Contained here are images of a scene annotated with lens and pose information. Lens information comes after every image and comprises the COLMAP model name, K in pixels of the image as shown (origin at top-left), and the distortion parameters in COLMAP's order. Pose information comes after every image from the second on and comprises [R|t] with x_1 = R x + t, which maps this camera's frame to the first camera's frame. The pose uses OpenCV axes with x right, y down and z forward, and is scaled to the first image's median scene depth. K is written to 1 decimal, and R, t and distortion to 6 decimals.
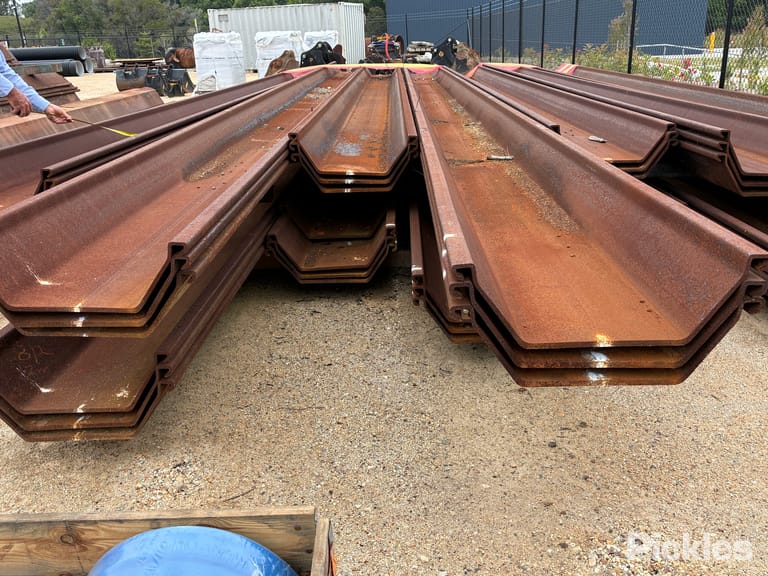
lens RADIAL K [[660.5, 0, 378.9], [0, 660.5, 288.4], [0, 0, 1]] dist [0.034639, -0.047563]
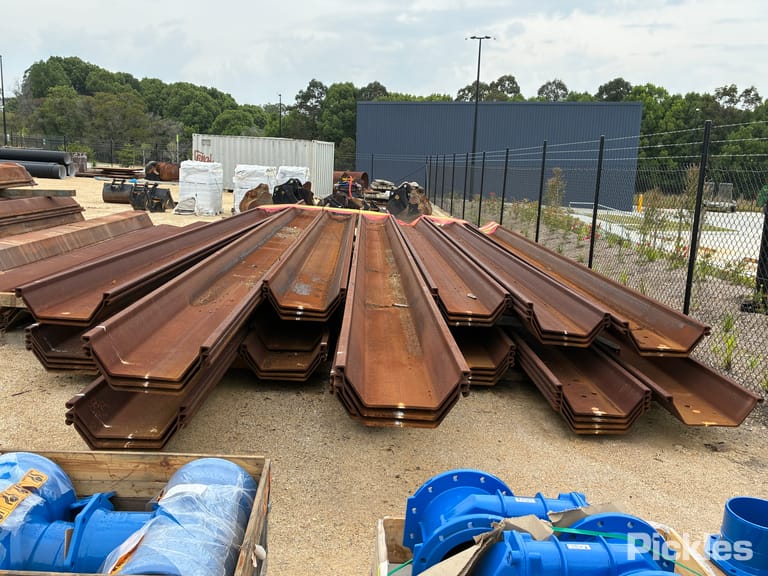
lens RADIAL K [[660.5, 0, 391.3], [0, 660.5, 275.0], [0, 0, 1]] dist [0.034639, -0.047563]
pose [[0.993478, 0.084476, 0.076590, 0.040201], [-0.067890, 0.977864, -0.197920, 0.037523], [-0.091614, 0.191430, 0.977221, -0.506750]]
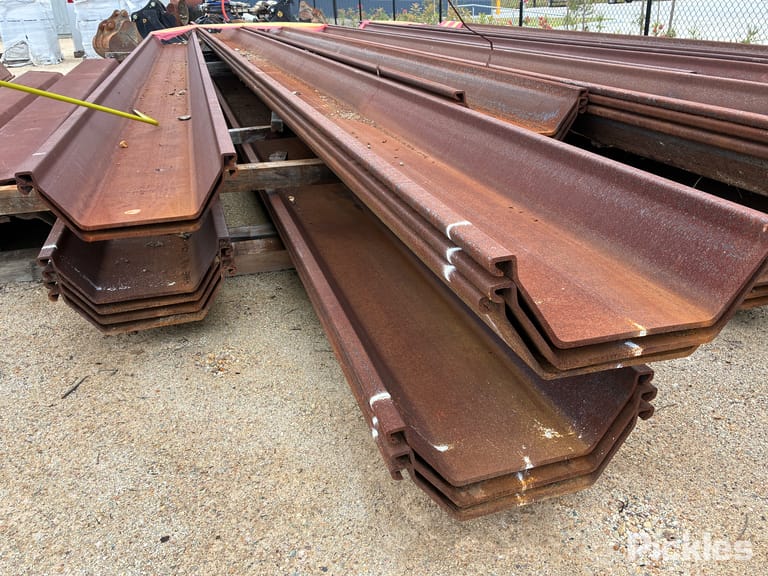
lens RADIAL K [[660.5, 0, 390.8], [0, 660.5, 289.3], [0, 0, 1]] dist [0.034639, -0.047563]
pose [[0.947267, -0.129865, 0.292951, -0.461600], [0.115140, 0.991085, 0.067038, -0.047872], [-0.299045, -0.029772, 0.953774, 0.198760]]
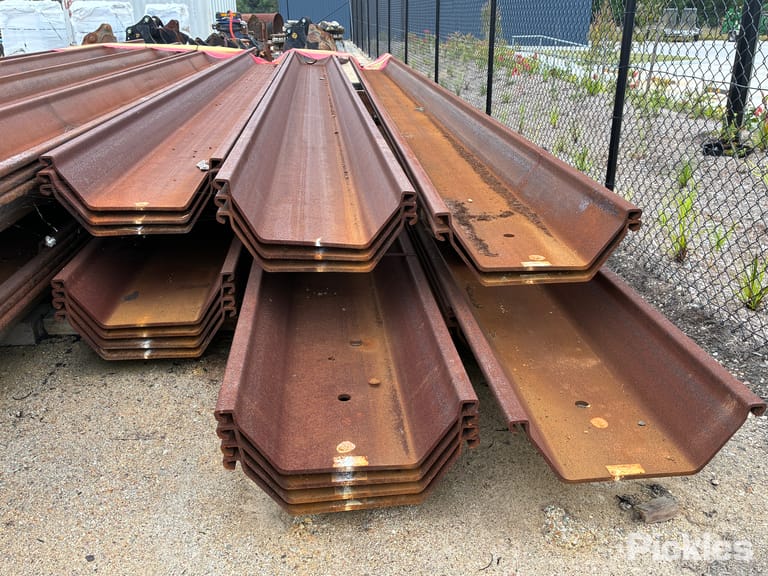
lens RADIAL K [[660.5, 0, 391.3], [0, 660.5, 290.2], [0, 0, 1]] dist [0.034639, -0.047563]
pose [[0.990246, -0.009549, 0.138999, 0.518221], [0.005457, 0.999541, 0.029795, -0.124157], [-0.139220, -0.028745, 0.989844, 0.260587]]
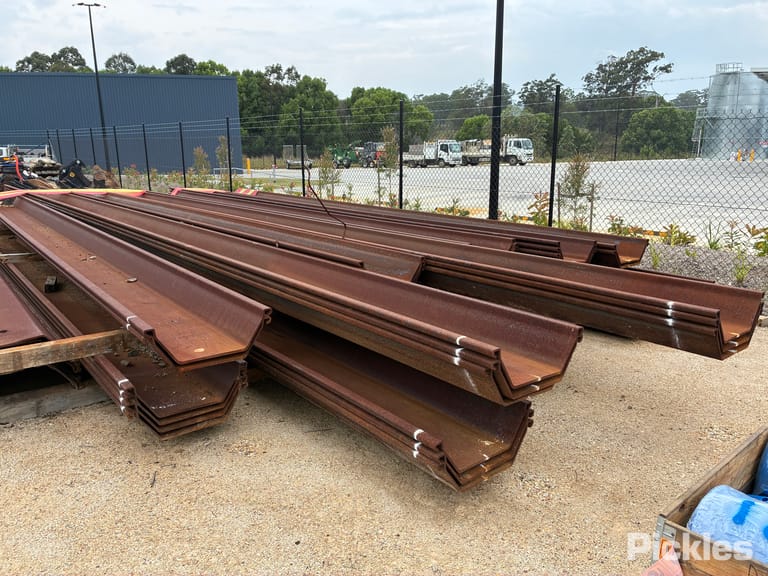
lens RADIAL K [[579.0, 0, 385.2], [0, 579.0, 287.3], [0, 0, 1]] dist [0.036614, -0.061885]
pose [[0.753411, -0.110568, 0.648187, -0.828729], [0.199512, 0.977729, -0.065118, -0.087173], [-0.626551, 0.178382, 0.758692, 0.055410]]
